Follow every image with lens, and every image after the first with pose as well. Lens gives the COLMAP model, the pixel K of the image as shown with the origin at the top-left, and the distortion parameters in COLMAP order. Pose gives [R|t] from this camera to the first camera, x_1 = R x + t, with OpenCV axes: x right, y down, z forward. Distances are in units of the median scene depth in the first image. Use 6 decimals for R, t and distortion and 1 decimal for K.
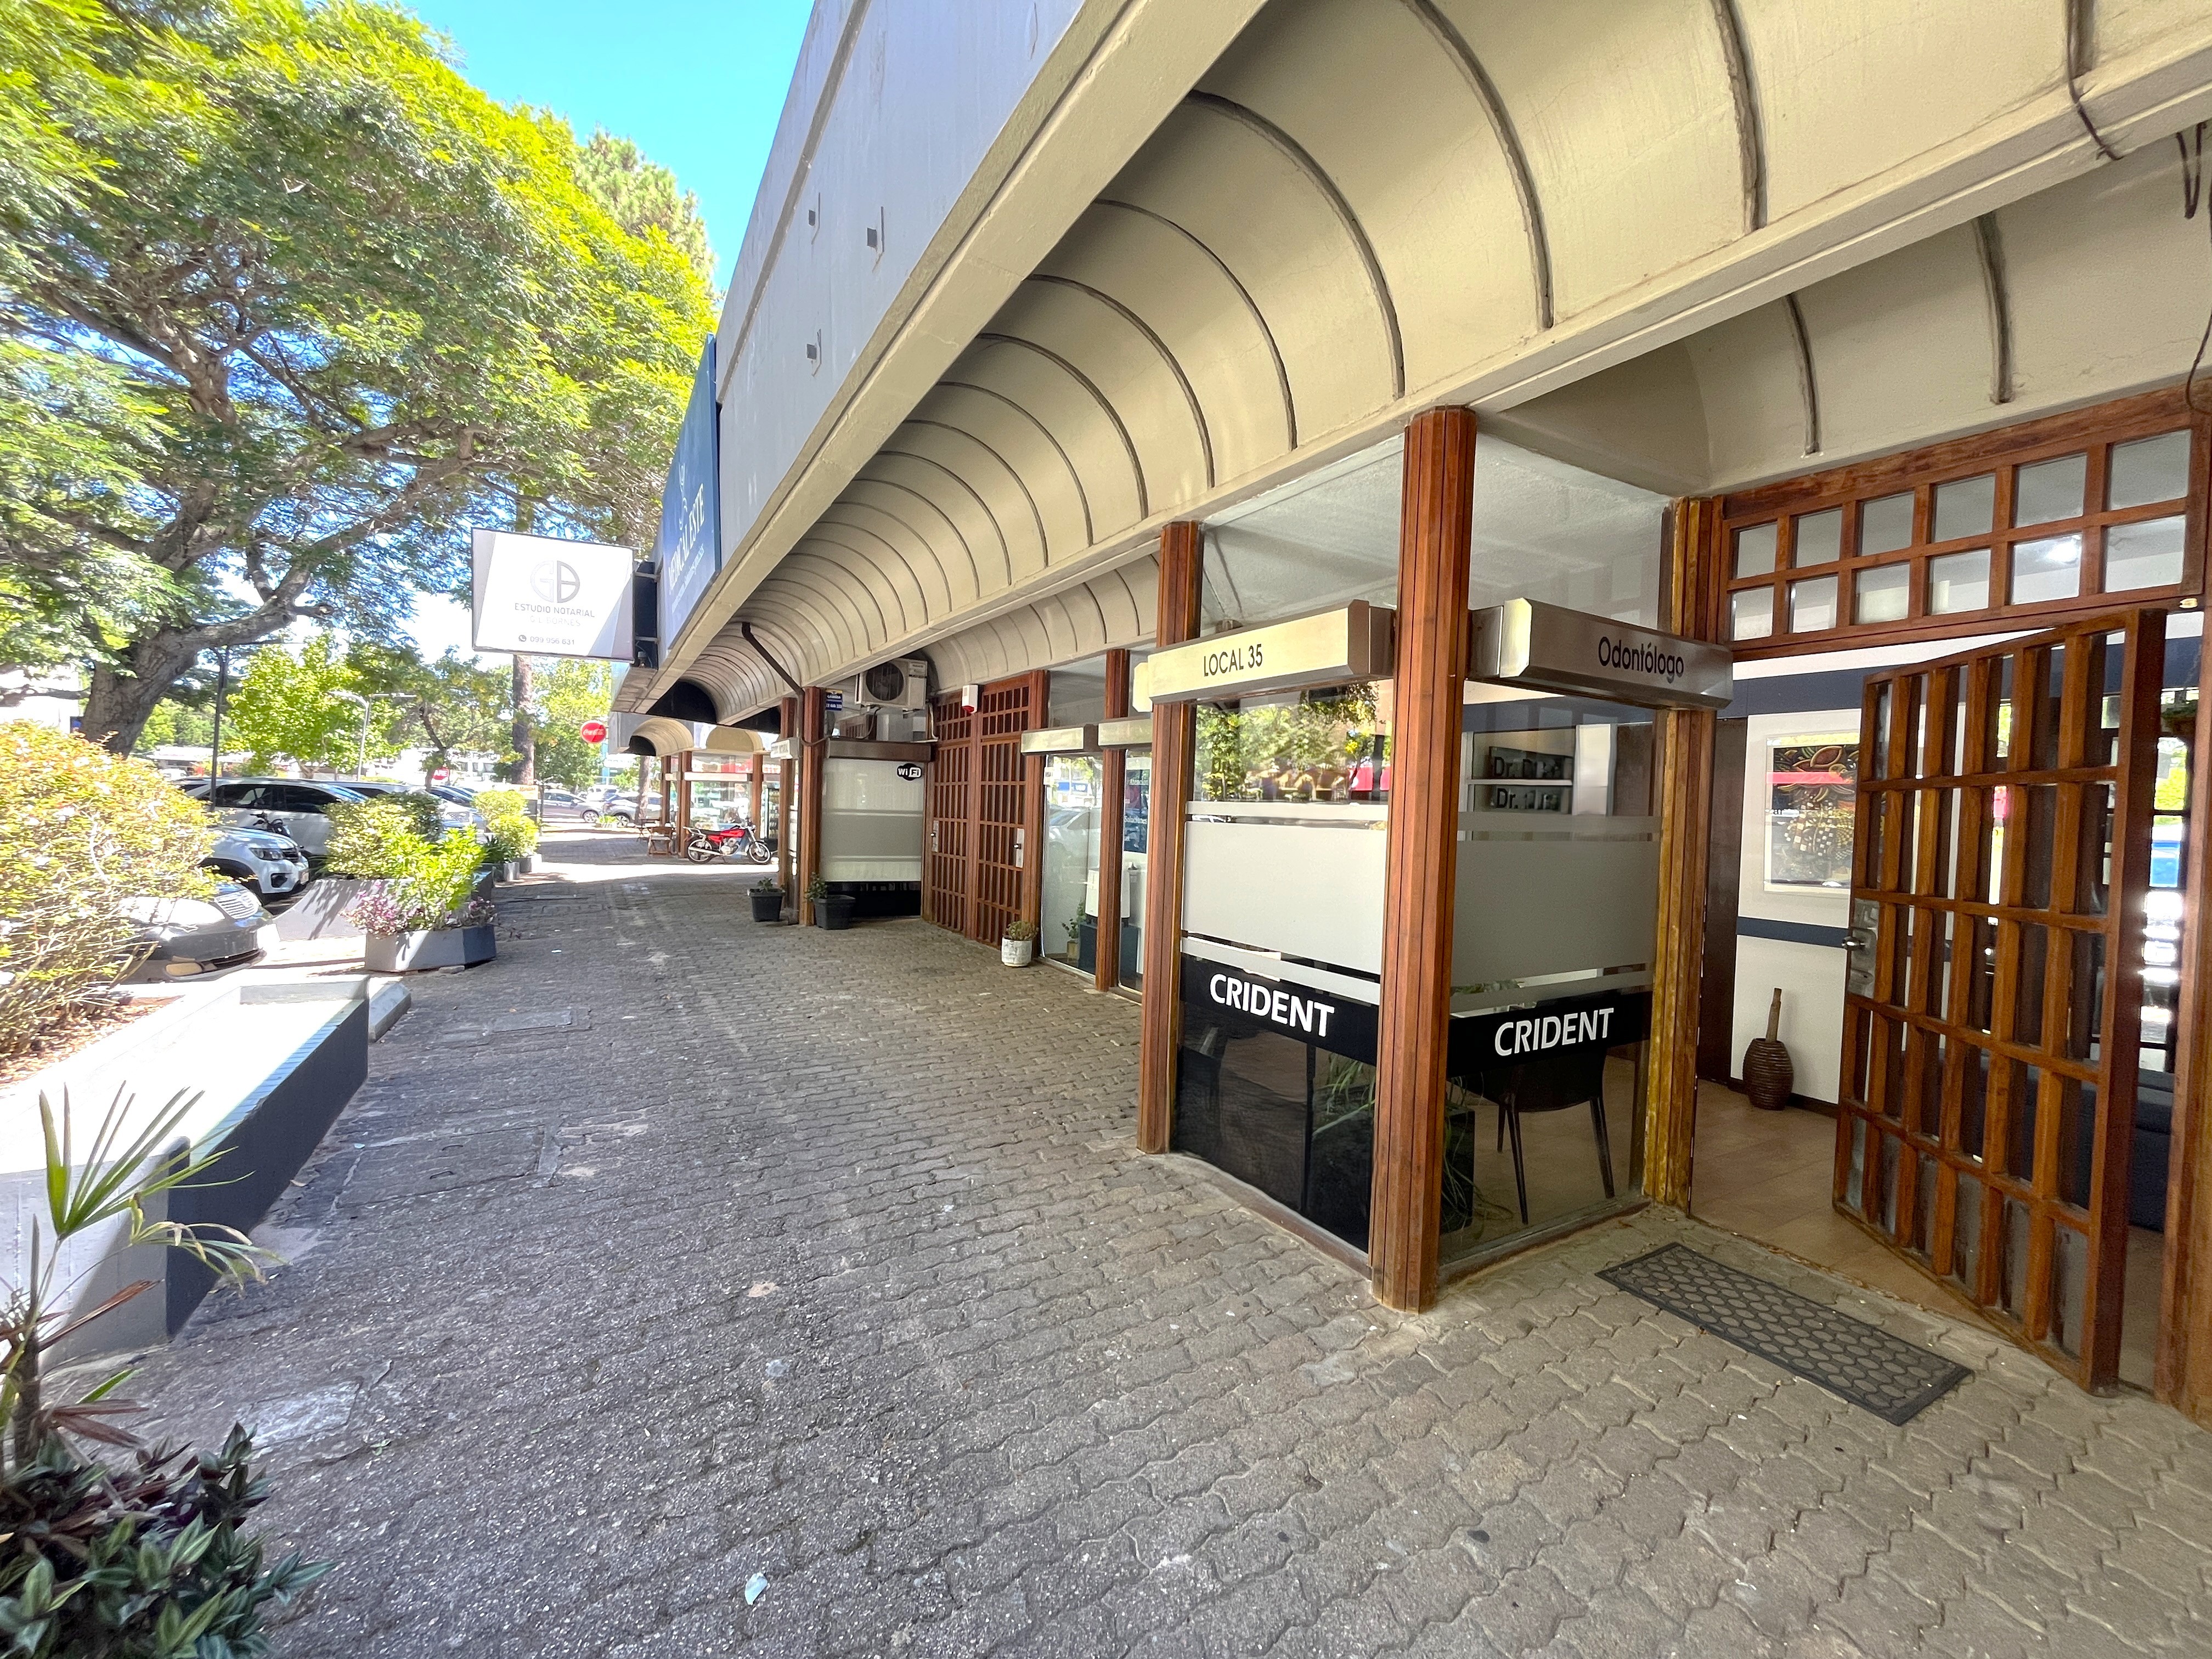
lens RADIAL K [[897.1, 0, 1105.5], [0, 897.1, 826.6], [0, 0, 1]] dist [-0.002683, -0.000272]
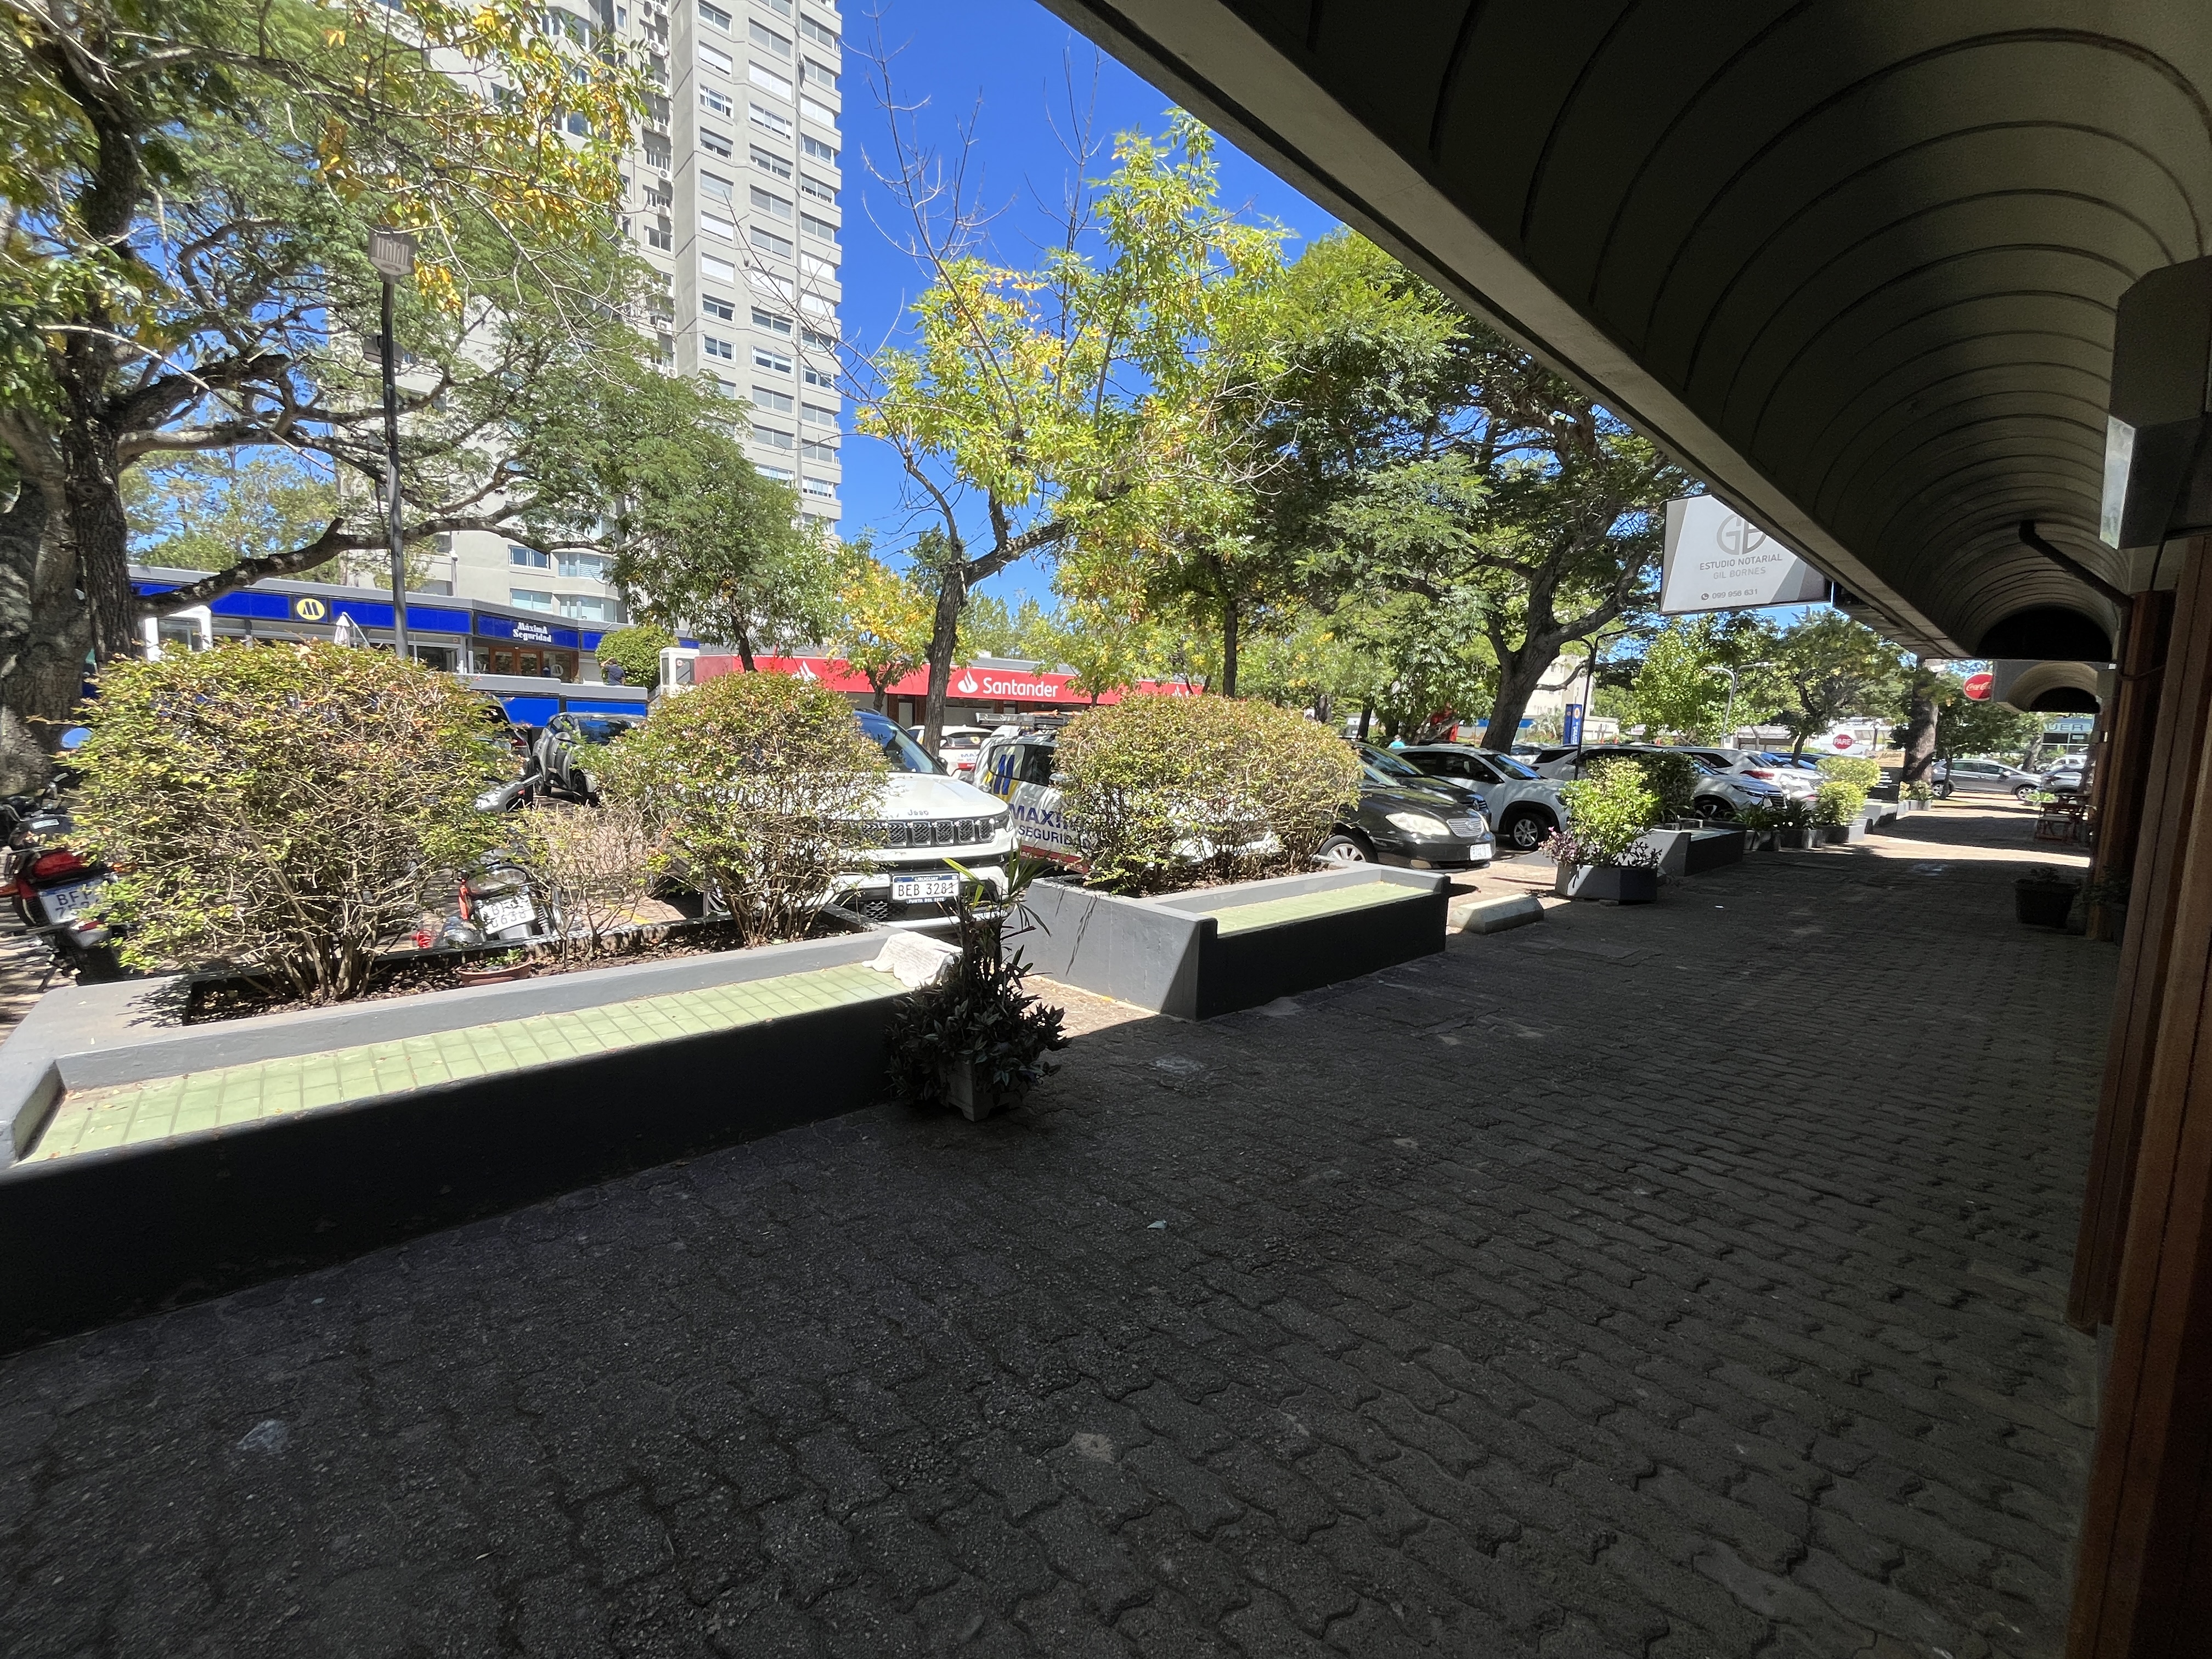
lens RADIAL K [[897.1, 0, 1105.5], [0, 897.1, 826.6], [0, 0, 1]] dist [-0.002683, -0.000272]
pose [[0.210191, 0.076659, -0.974650, 0.473086], [-0.046264, 0.996584, 0.068407, 0.028793], [0.976565, 0.030712, 0.213020, 0.254082]]
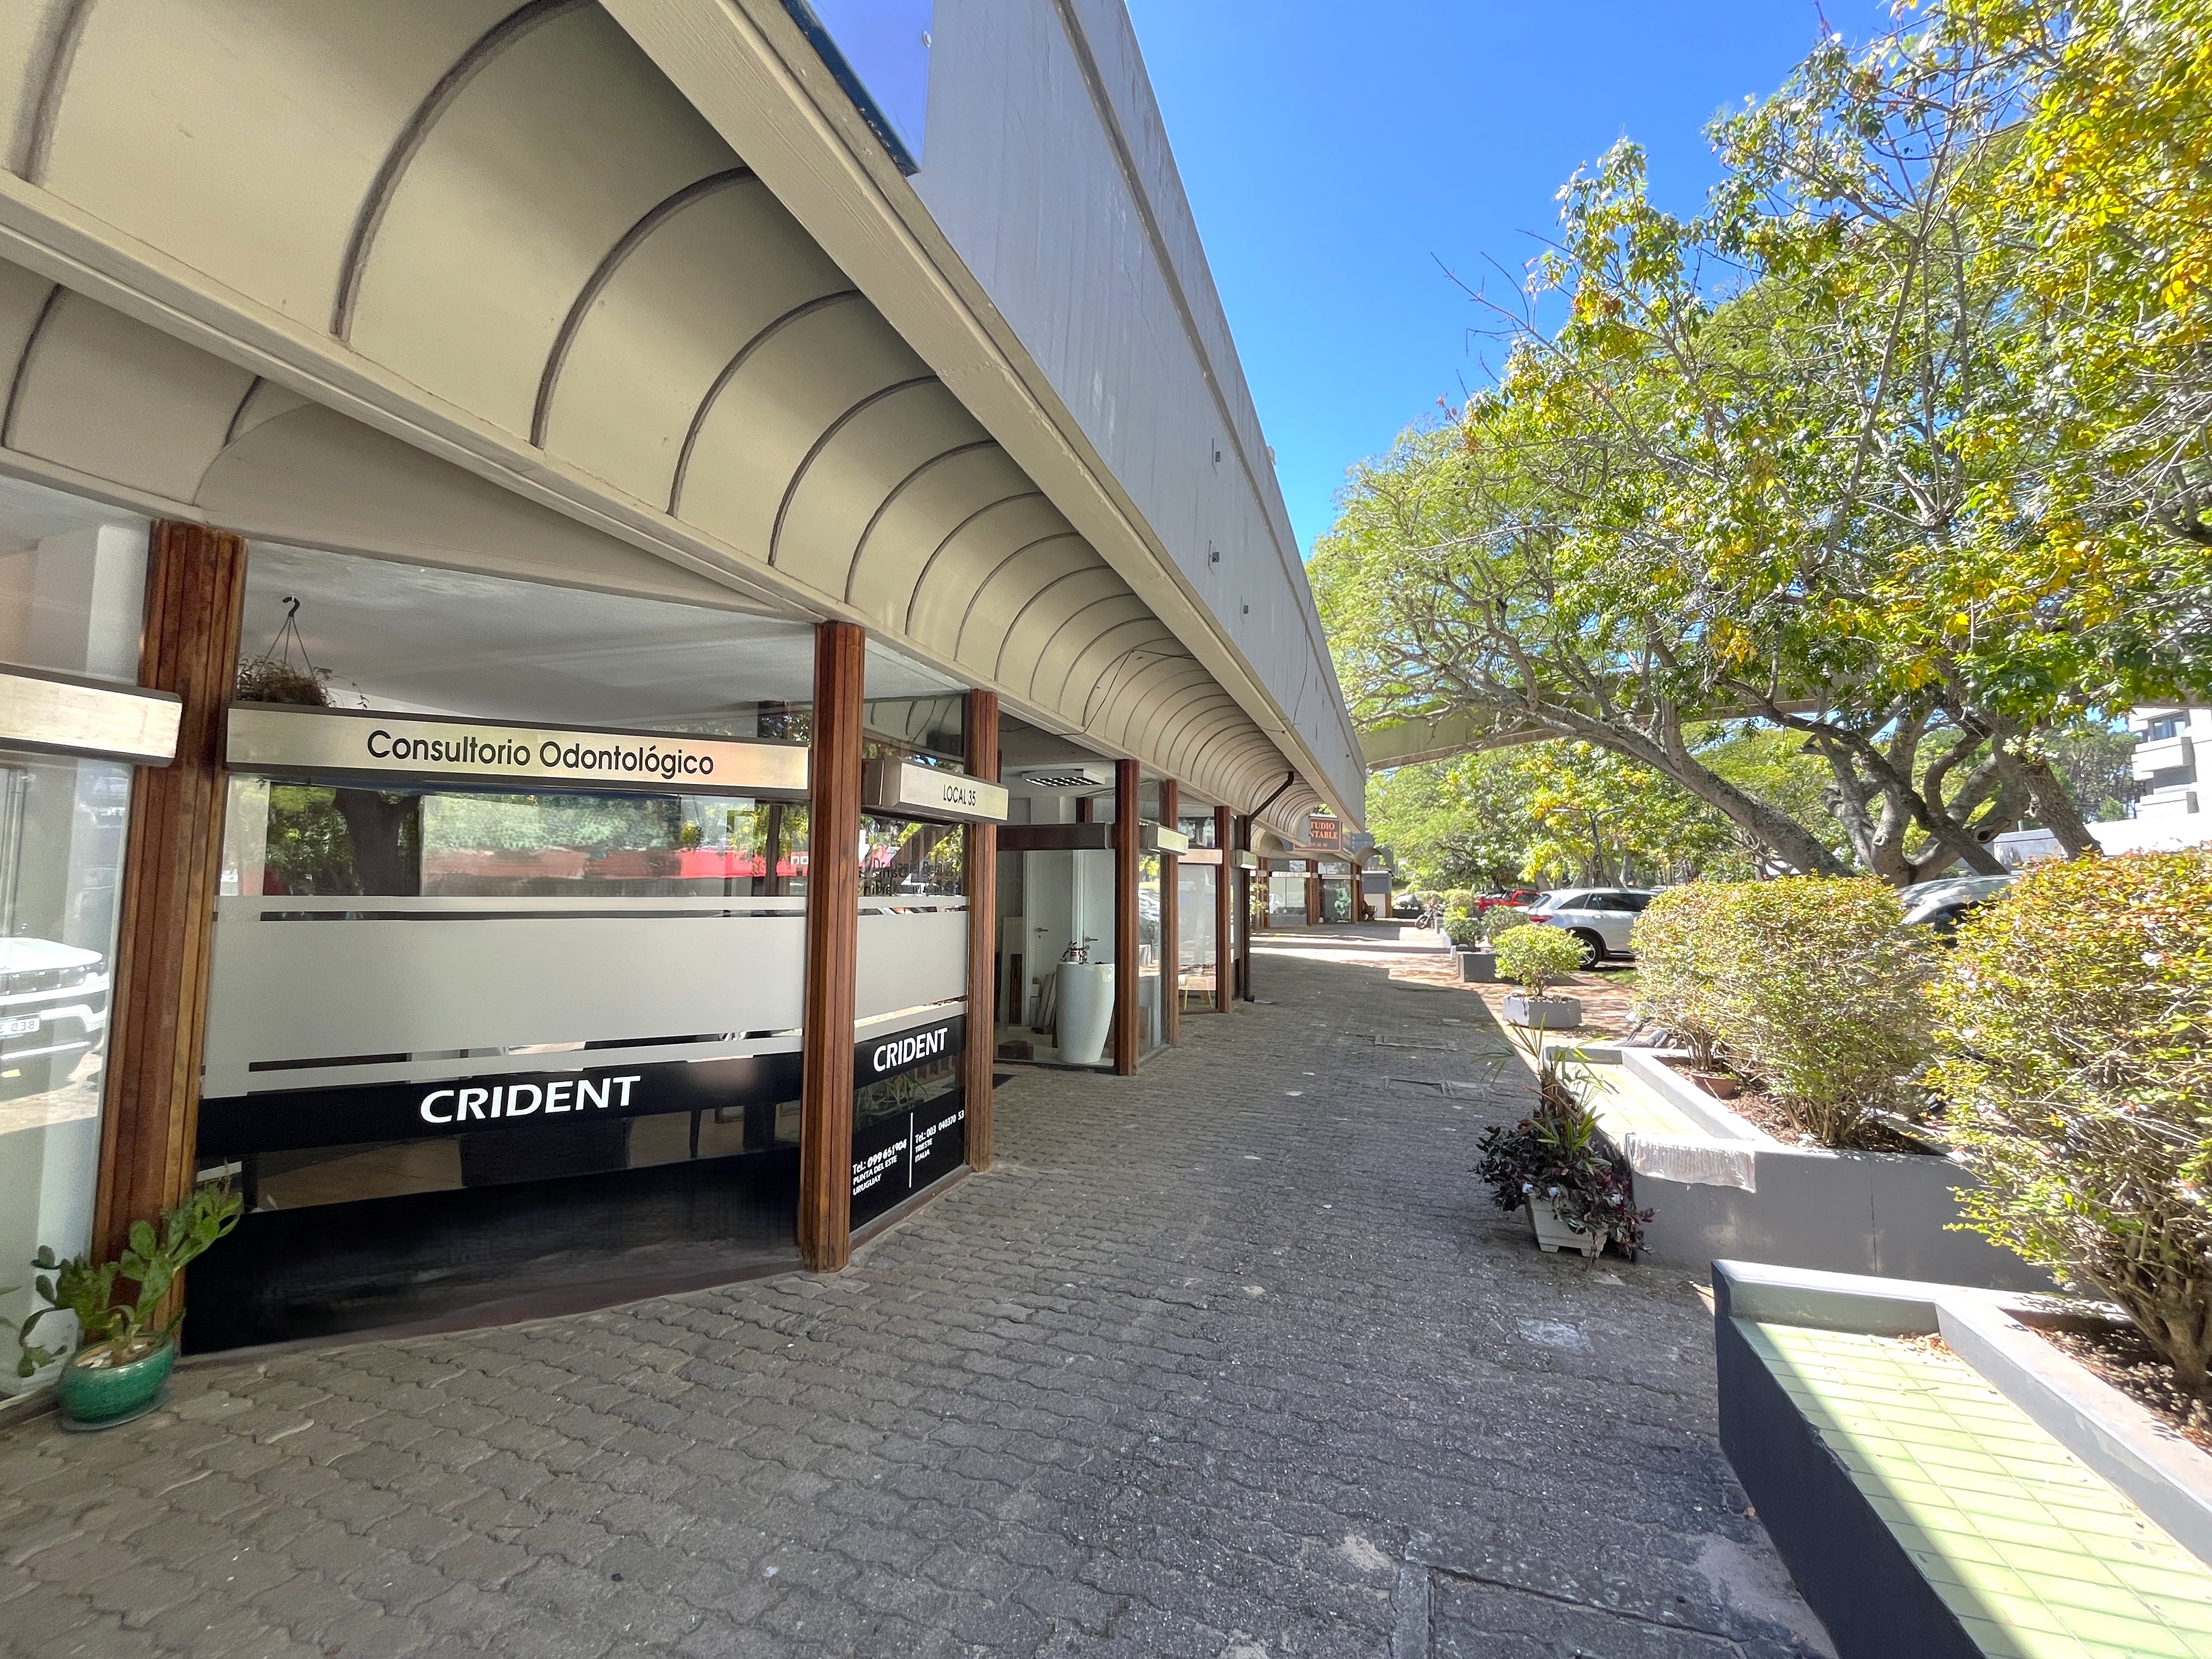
lens RADIAL K [[897.1, 0, 1105.5], [0, 897.1, 826.6], [0, 0, 1]] dist [-0.002683, -0.000272]
pose [[-0.653986, 0.019231, 0.756262, -0.898563], [-0.009987, 0.999370, -0.034049, -0.078105], [-0.756441, -0.029820, -0.653382, 1.474785]]
